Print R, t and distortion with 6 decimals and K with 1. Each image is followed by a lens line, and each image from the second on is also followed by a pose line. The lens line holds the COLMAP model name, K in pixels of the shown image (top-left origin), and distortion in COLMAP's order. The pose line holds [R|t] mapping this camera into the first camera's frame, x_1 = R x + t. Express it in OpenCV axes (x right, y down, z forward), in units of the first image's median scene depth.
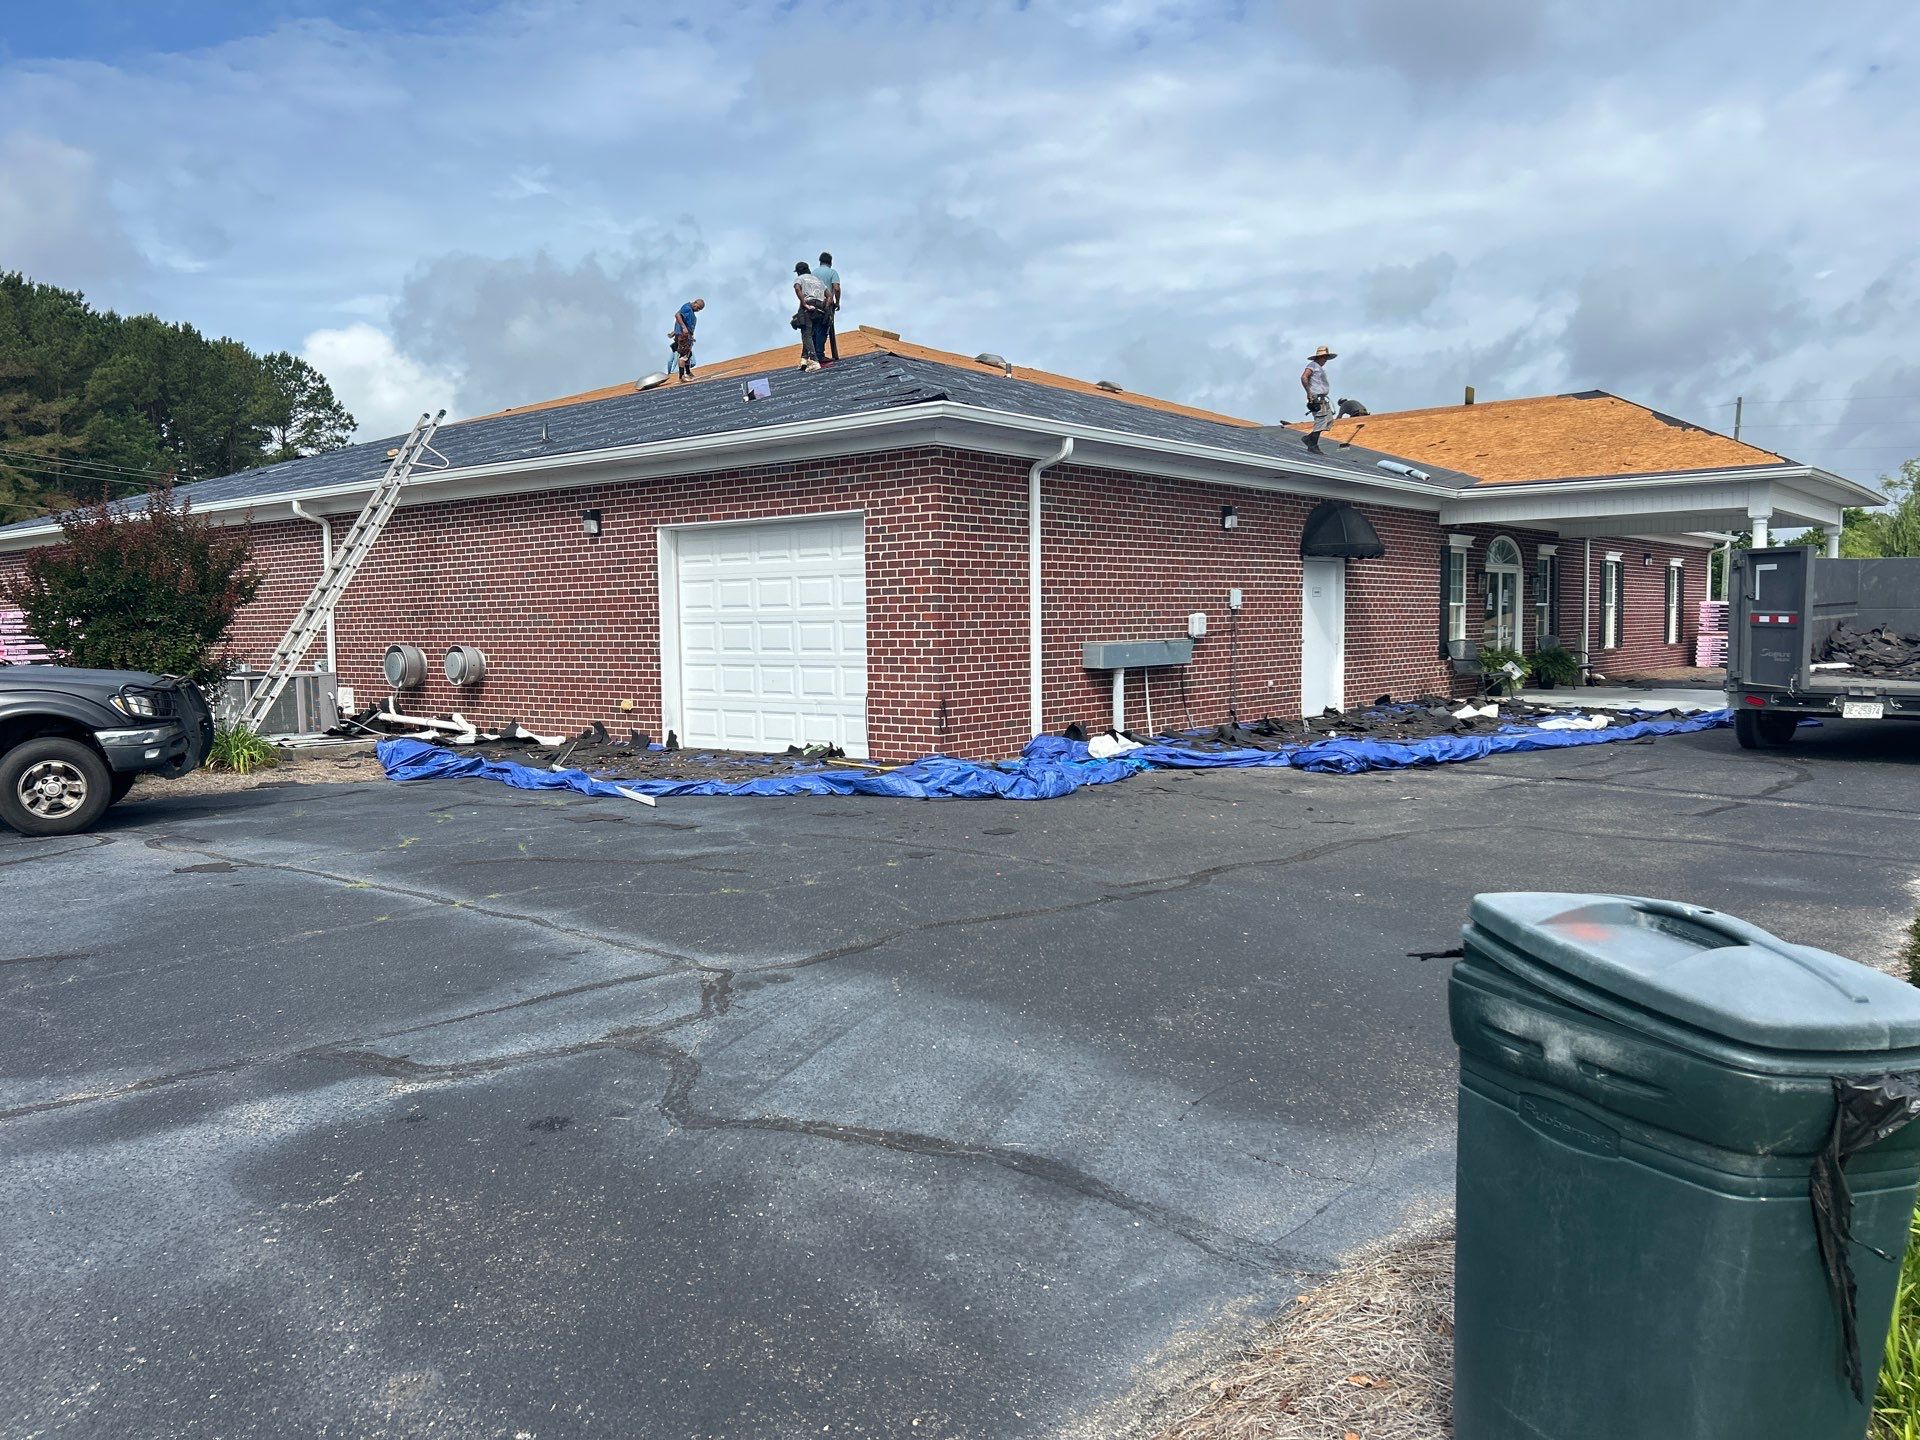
lens RADIAL K [[1431.7, 0, 960.0], [0, 1431.7, 720.0], [0, 0, 1]] dist [0.094424, -0.096923]
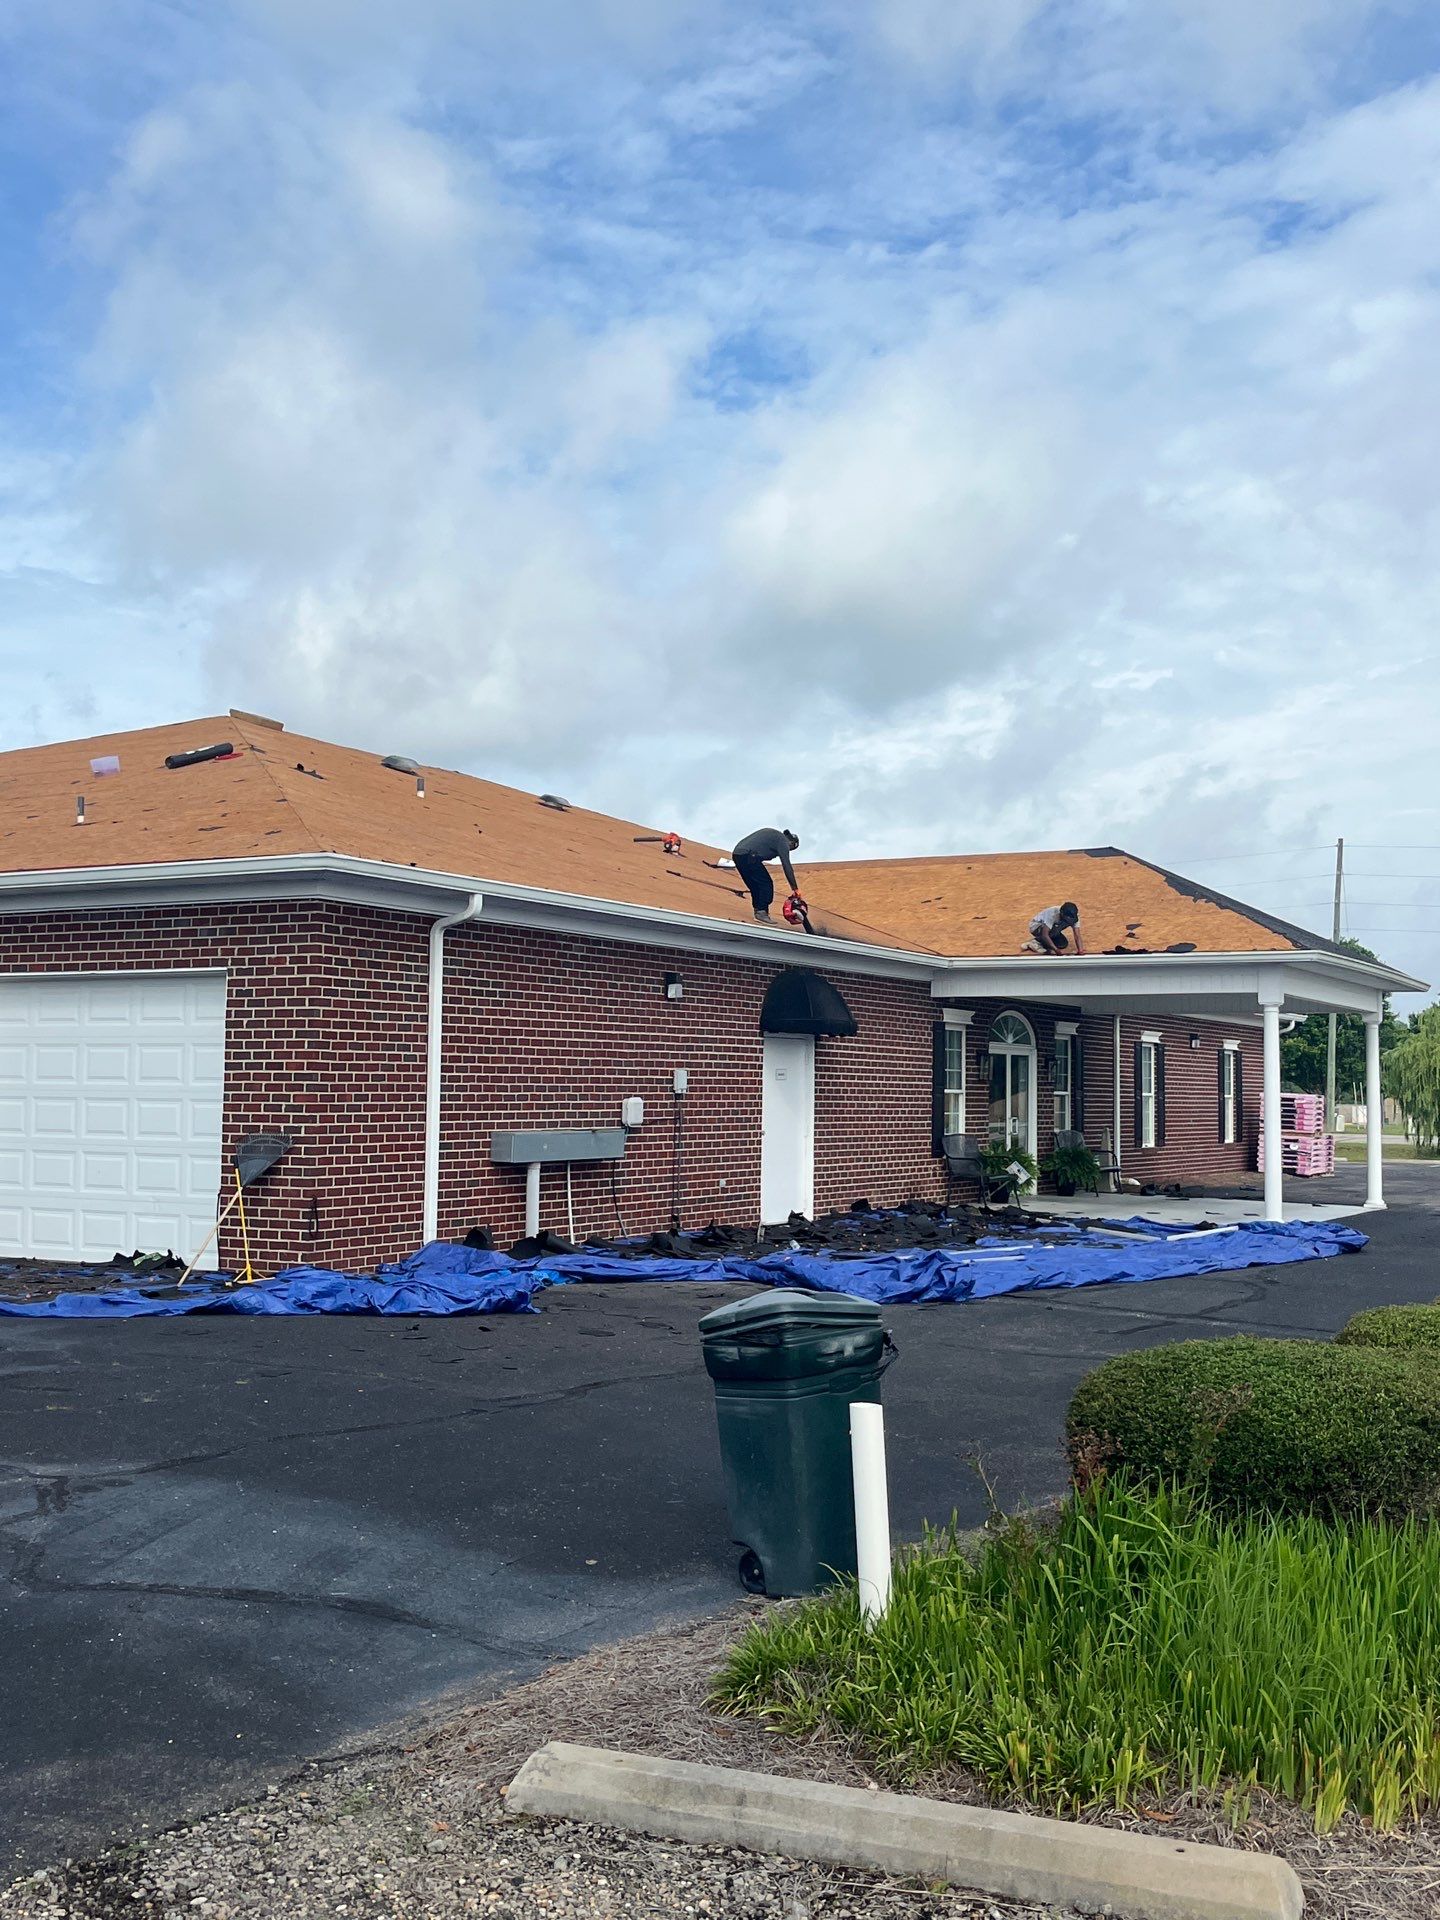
lens RADIAL K [[2016.7, 0, 759.9], [0, 2016.7, 968.7], [0, 0, 1]] dist [0.076963, -0.029646]
pose [[0.980620, 0.037082, 0.192380, 0.009585], [-0.012328, 0.991658, -0.128303, 0.001357], [-0.195533, 0.123445, 0.972897, -0.193314]]
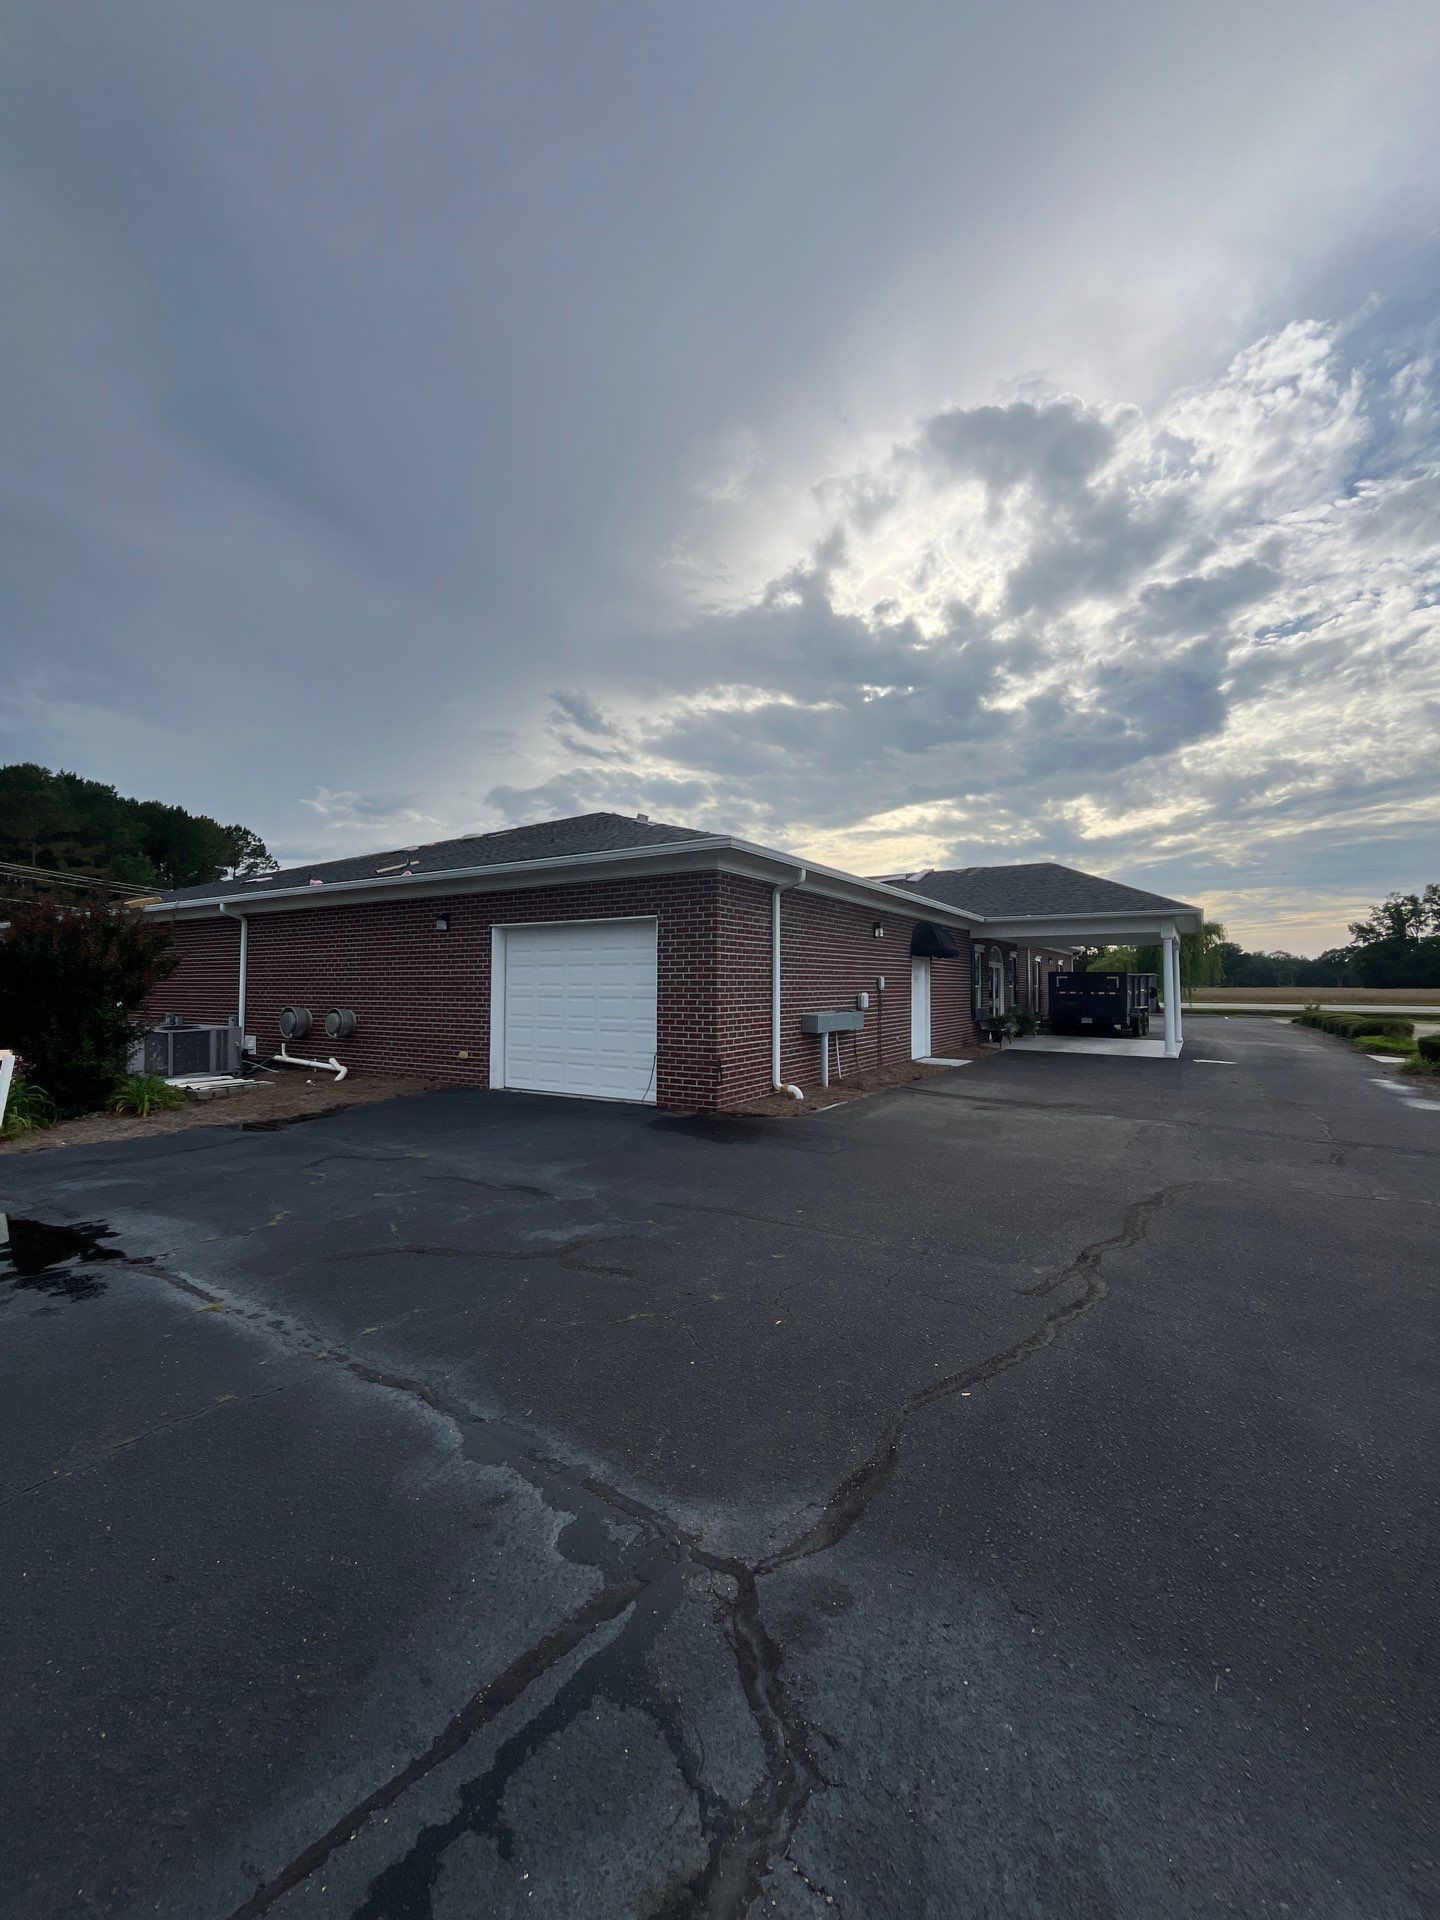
lens RADIAL K [[782.9, 0, 716.0], [0, 782.9, 964.5], [0, 0, 1]] dist [0.011747, -0.000604]
pose [[0.992745, 0.018239, 0.118847, -0.090977], [-0.006937, 0.995470, -0.094826, -0.029479], [-0.120038, 0.093313, 0.988374, 0.250804]]
